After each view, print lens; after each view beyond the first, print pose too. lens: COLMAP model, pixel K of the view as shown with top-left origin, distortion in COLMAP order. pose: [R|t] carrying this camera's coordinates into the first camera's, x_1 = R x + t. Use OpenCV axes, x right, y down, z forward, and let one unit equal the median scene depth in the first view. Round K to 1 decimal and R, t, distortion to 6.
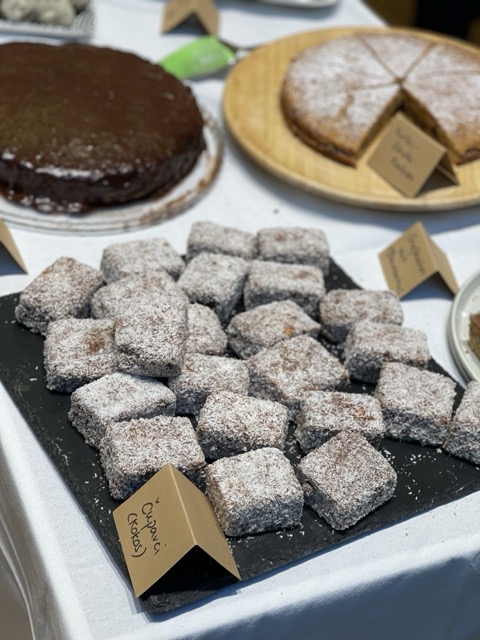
lens RADIAL K [[1180.8, 0, 240.0], [0, 1180.8, 320.0], [0, 0, 1]] dist [0.019932, 0.018131]
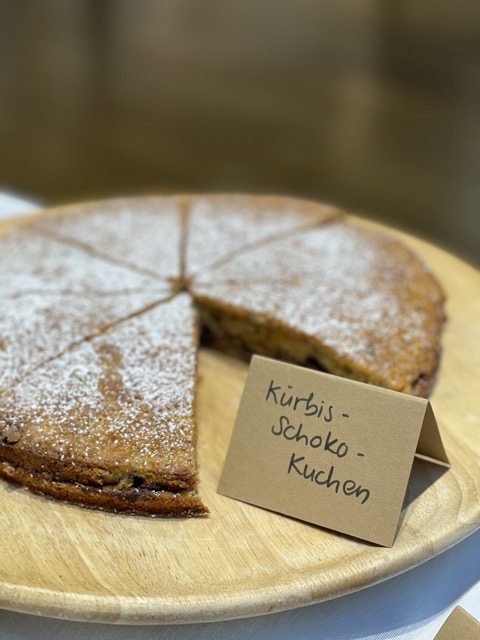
lens RADIAL K [[1180.8, 0, 240.0], [0, 1180.8, 320.0], [0, 0, 1]] dist [0.019932, 0.018131]
pose [[0.875882, -0.284383, 0.389817, -0.033452], [0.356415, 0.925878, -0.125375, -0.190738], [-0.325269, 0.248750, 0.912318, 0.891111]]
